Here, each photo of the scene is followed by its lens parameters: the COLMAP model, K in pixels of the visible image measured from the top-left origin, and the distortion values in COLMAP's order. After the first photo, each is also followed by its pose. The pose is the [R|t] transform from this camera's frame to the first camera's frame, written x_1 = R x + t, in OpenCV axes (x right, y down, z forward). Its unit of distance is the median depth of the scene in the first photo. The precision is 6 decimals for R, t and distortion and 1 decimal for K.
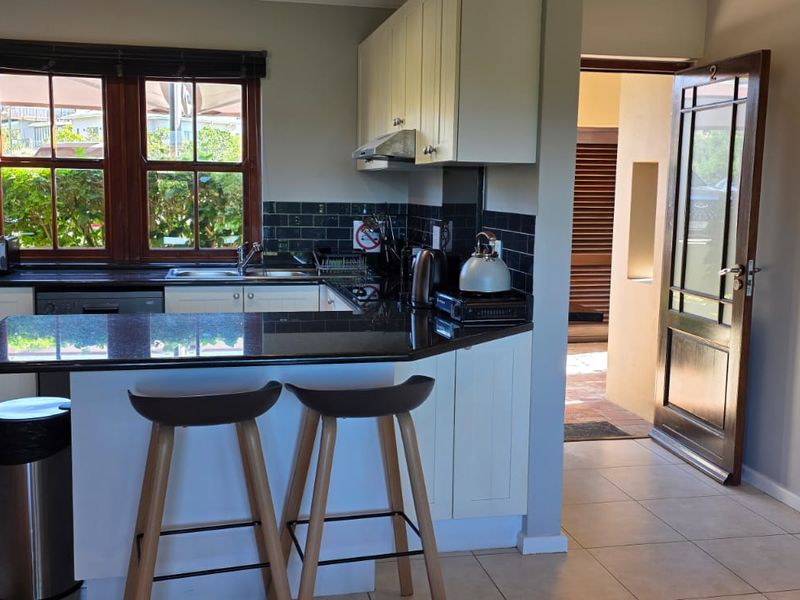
lens RADIAL K [[837.8, 0, 398.3], [0, 837.8, 286.9], [0, 0, 1]] dist [0.105686, -0.324420]
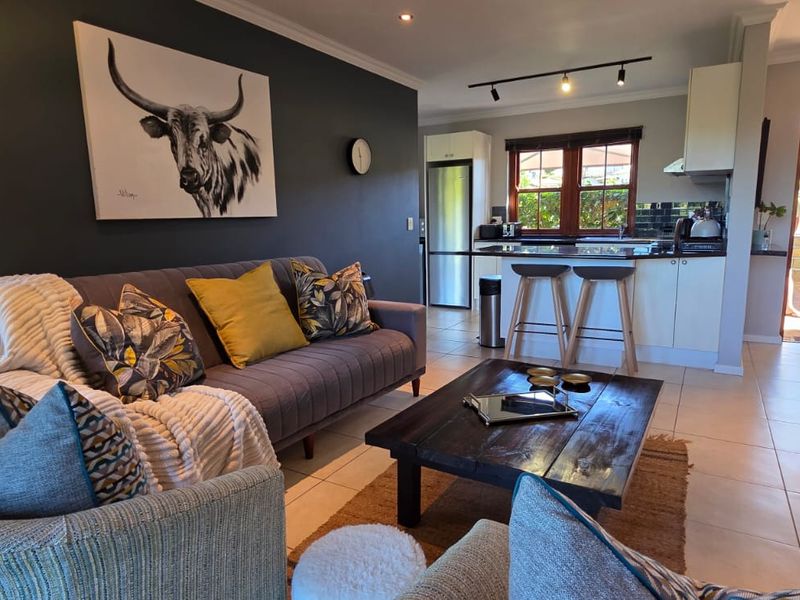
lens RADIAL K [[499.3, 0, 400.0], [0, 499.3, 300.0], [0, 0, 1]] dist [0.000608, -0.000879]
pose [[0.715639, 0.085828, -0.693177, 0.274072], [-0.050186, 0.996175, 0.071533, 0.067894], [0.696665, -0.016404, 0.717209, -0.222758]]
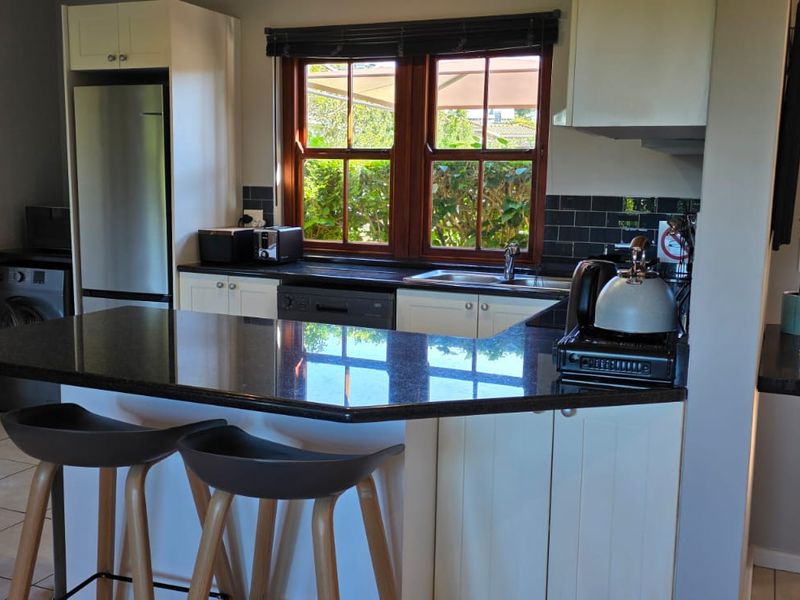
lens RADIAL K [[845.1, 0, 400.0], [0, 845.1, 300.0], [0, 0, 1]] dist [0.120770, -0.281231]
pose [[0.807105, 0.082087, -0.584674, 0.224212], [-0.073486, 0.996554, 0.038472, -0.020425], [0.585817, 0.011914, 0.810355, 0.240427]]
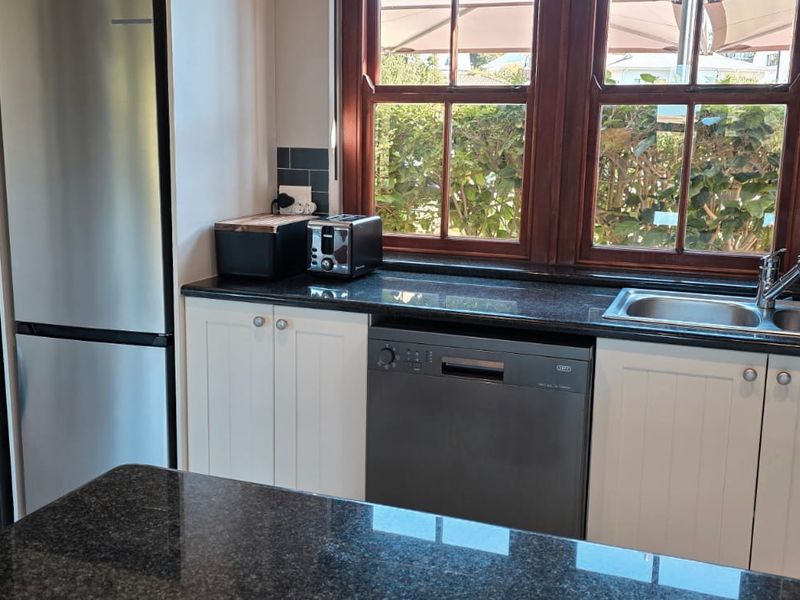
lens RADIAL K [[845.1, 0, 400.0], [0, 845.1, 300.0], [0, 0, 1]] dist [0.120770, -0.281231]
pose [[0.838958, 0.104175, -0.534132, -0.097796], [-0.067837, 0.993871, 0.087290, -0.051032], [0.539952, -0.036999, 0.840882, 0.460053]]
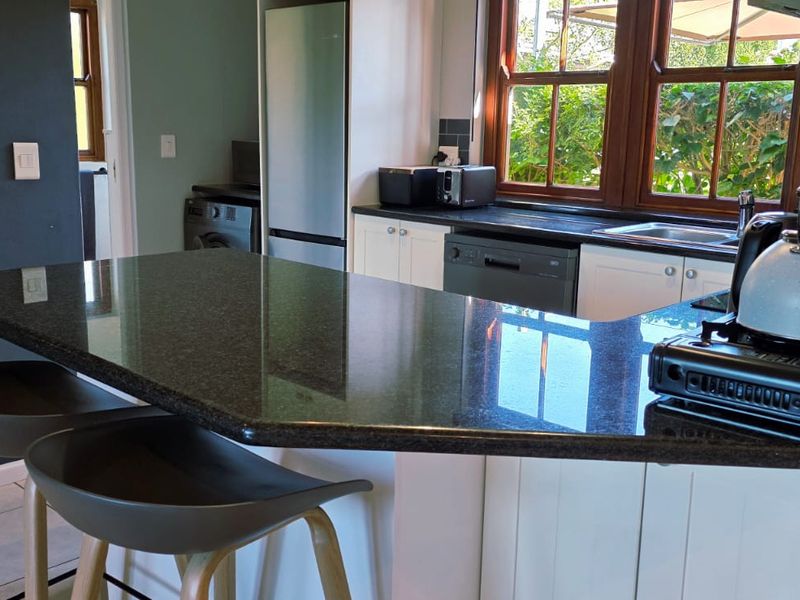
lens RADIAL K [[845.1, 0, 400.0], [0, 845.1, 300.0], [0, 0, 1]] dist [0.120770, -0.281231]
pose [[0.546466, 0.168562, -0.820343, 0.210671], [-0.108186, 0.985536, 0.130438, -0.027217], [0.830464, 0.017470, 0.556798, 0.417813]]
